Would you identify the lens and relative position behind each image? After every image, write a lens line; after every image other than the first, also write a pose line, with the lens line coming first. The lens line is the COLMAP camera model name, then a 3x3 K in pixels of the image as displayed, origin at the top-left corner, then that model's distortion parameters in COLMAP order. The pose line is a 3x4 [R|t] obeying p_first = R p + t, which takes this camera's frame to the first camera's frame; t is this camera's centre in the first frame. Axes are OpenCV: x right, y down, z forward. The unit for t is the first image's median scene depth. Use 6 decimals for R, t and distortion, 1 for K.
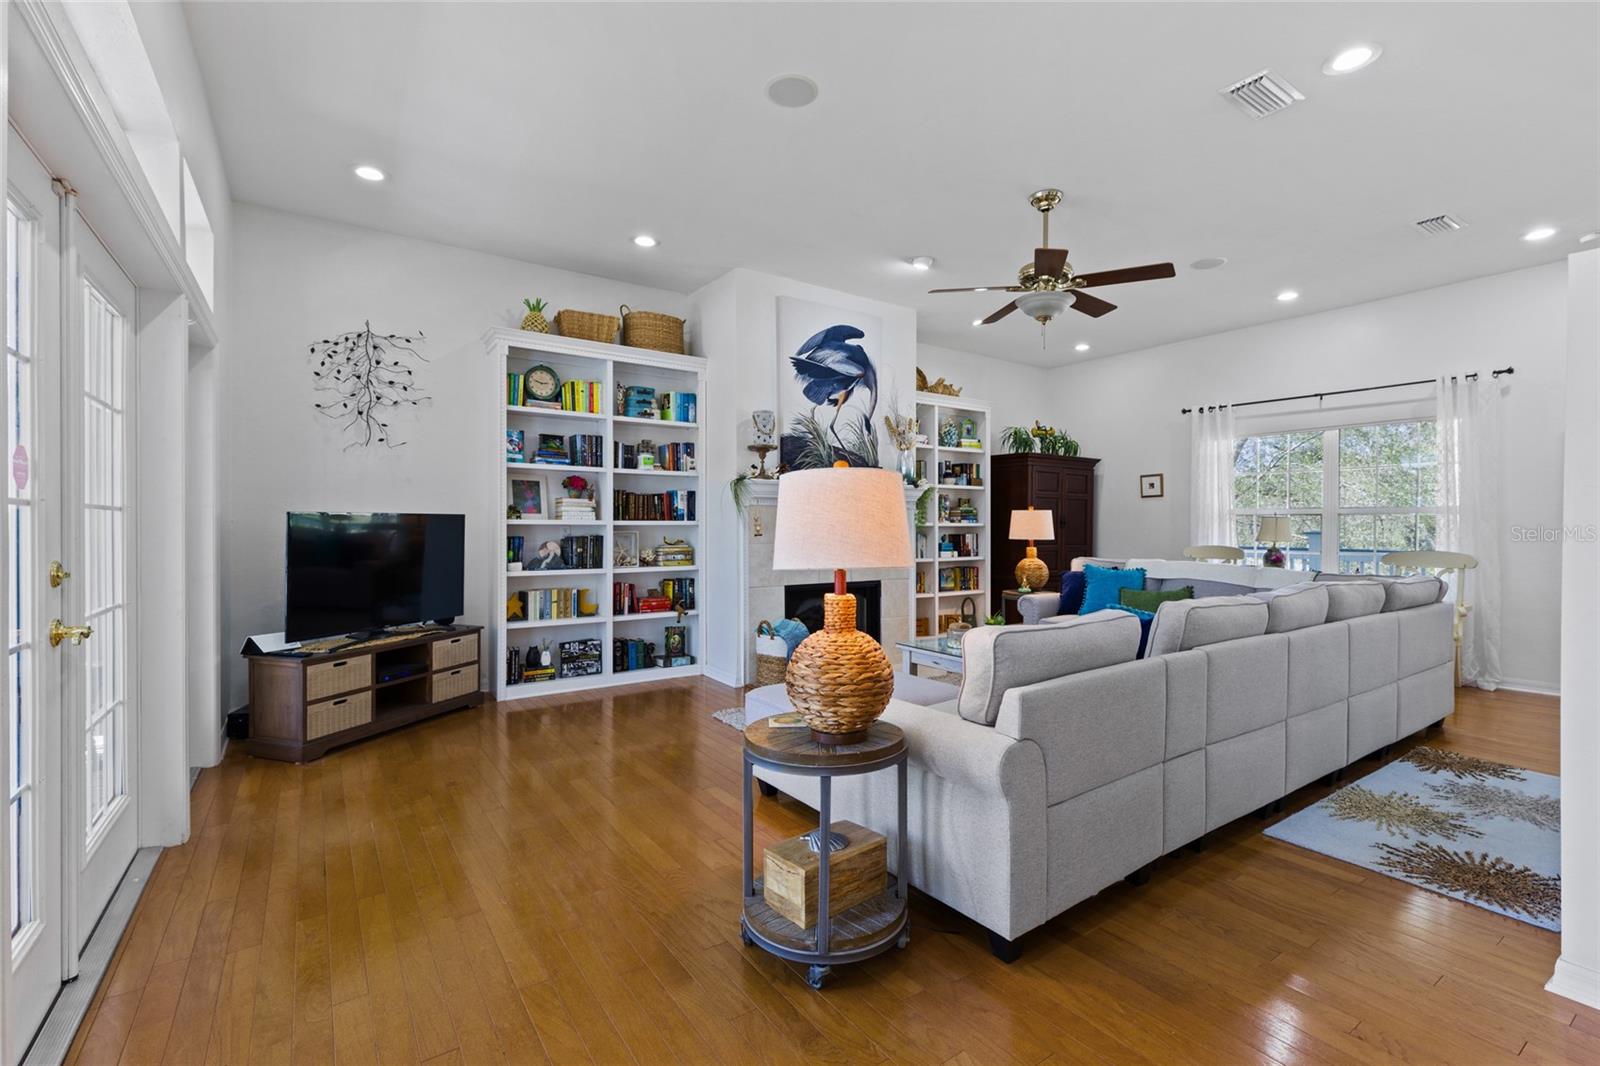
lens RADIAL K [[702.3, 0, 805.9], [0, 702.3, 530.9], [0, 0, 1]] dist [0.002874, 0.000270]
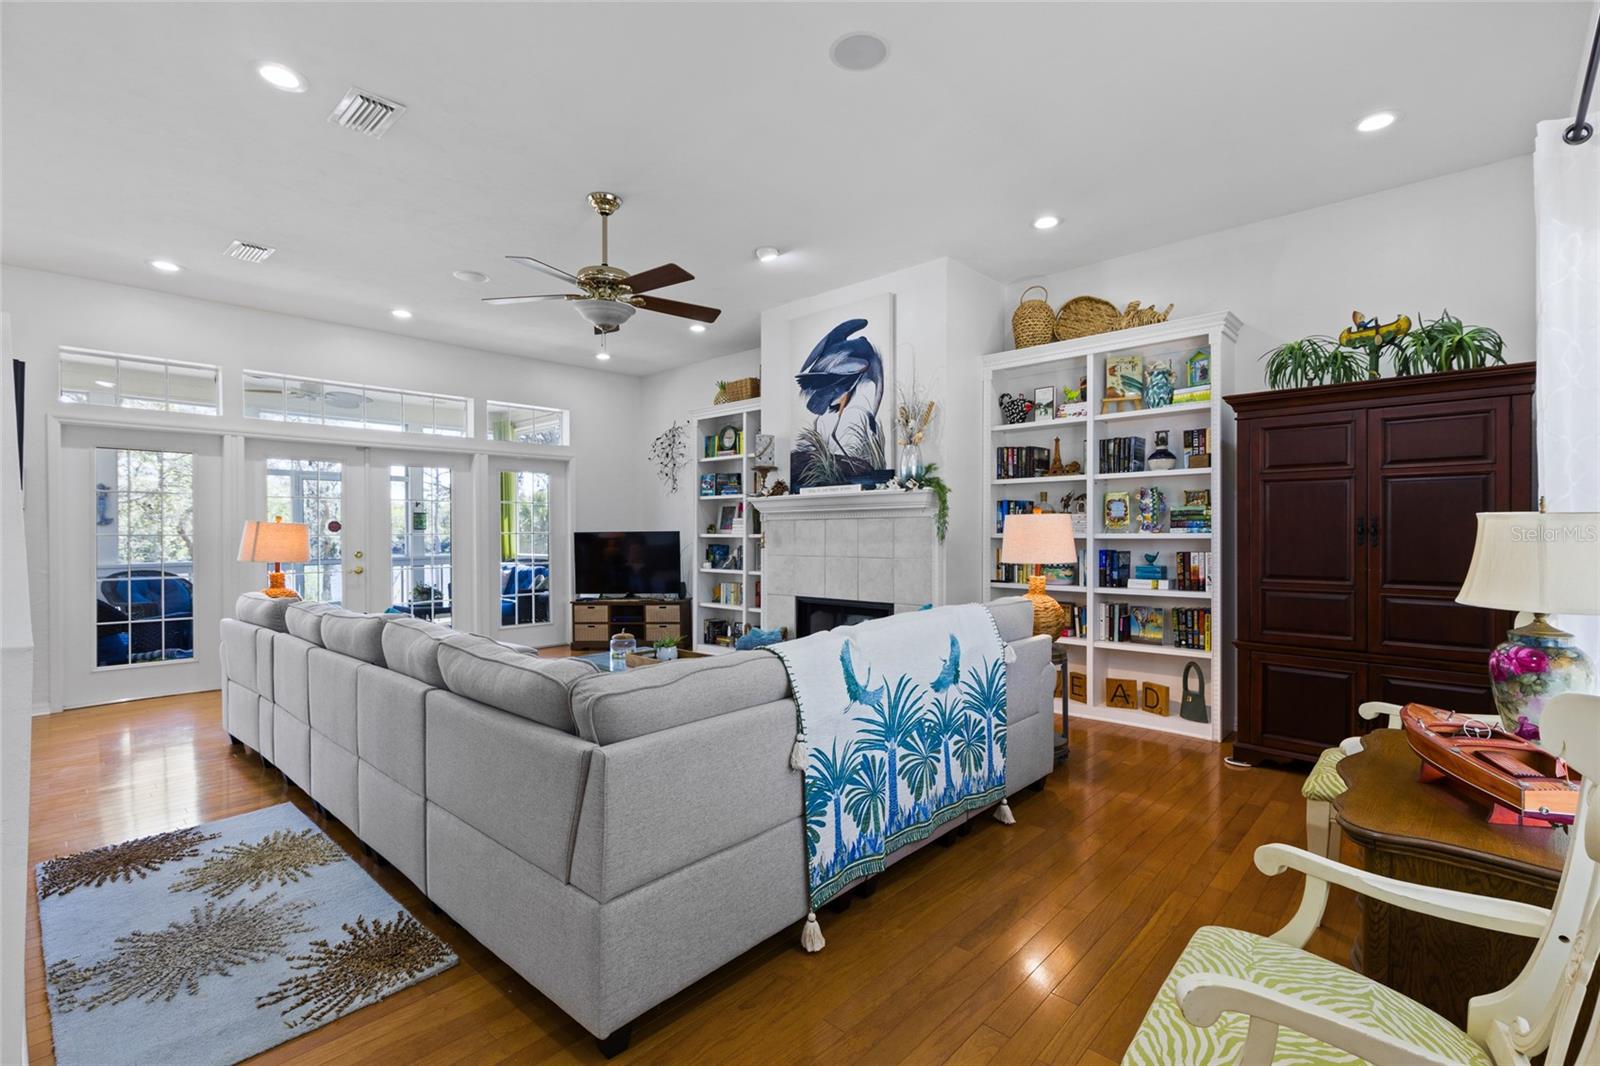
lens RADIAL K [[722.0, 0, 828.7], [0, 722.0, 535.1], [0, 0, 1]] dist [0.002720, 0.000317]
pose [[0.239245, 0.000871, -0.970959, 1.001181], [-0.001052, 0.999999, 0.000637, -0.013104], [0.970959, 0.000869, 0.239246, 0.773684]]
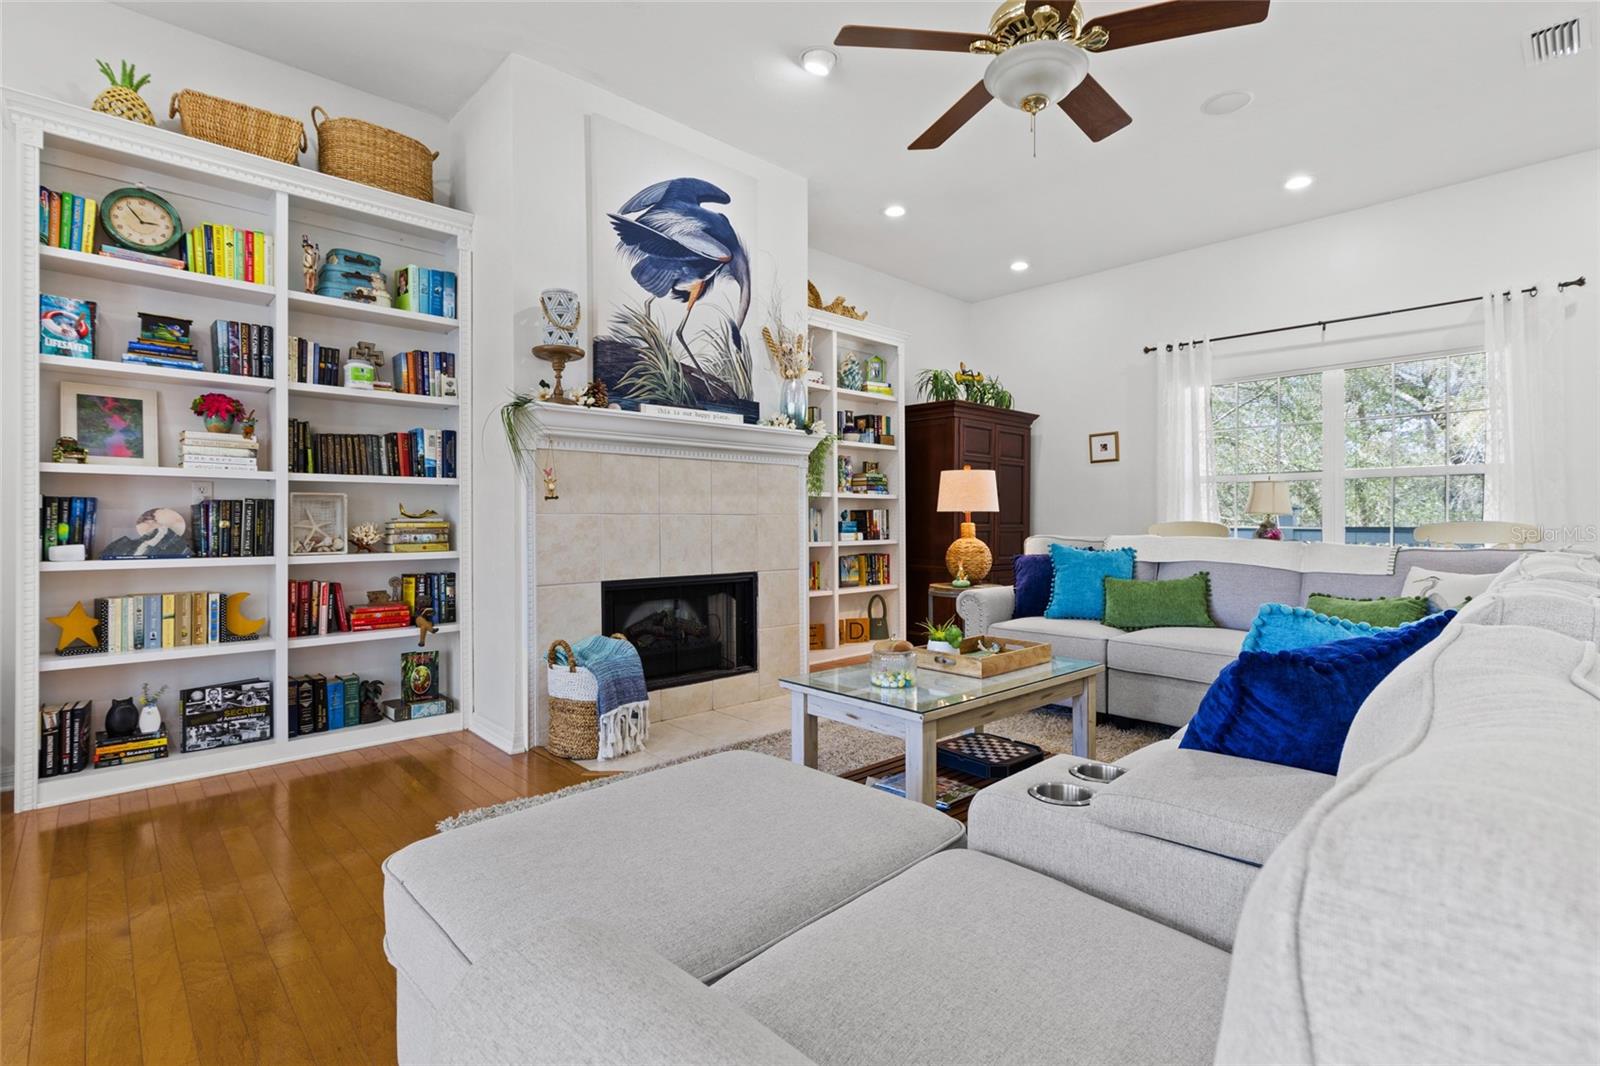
lens RADIAL K [[747.0, 0, 801.0], [0, 747.0, 523.7], [0, 0, 1]] dist [-0.001848, -0.000376]
pose [[0.988155, -0.004422, 0.153395, 0.041974], [0.004935, 0.999983, -0.002969, 0.029048], [-0.153379, 0.003690, 0.988161, 0.313630]]
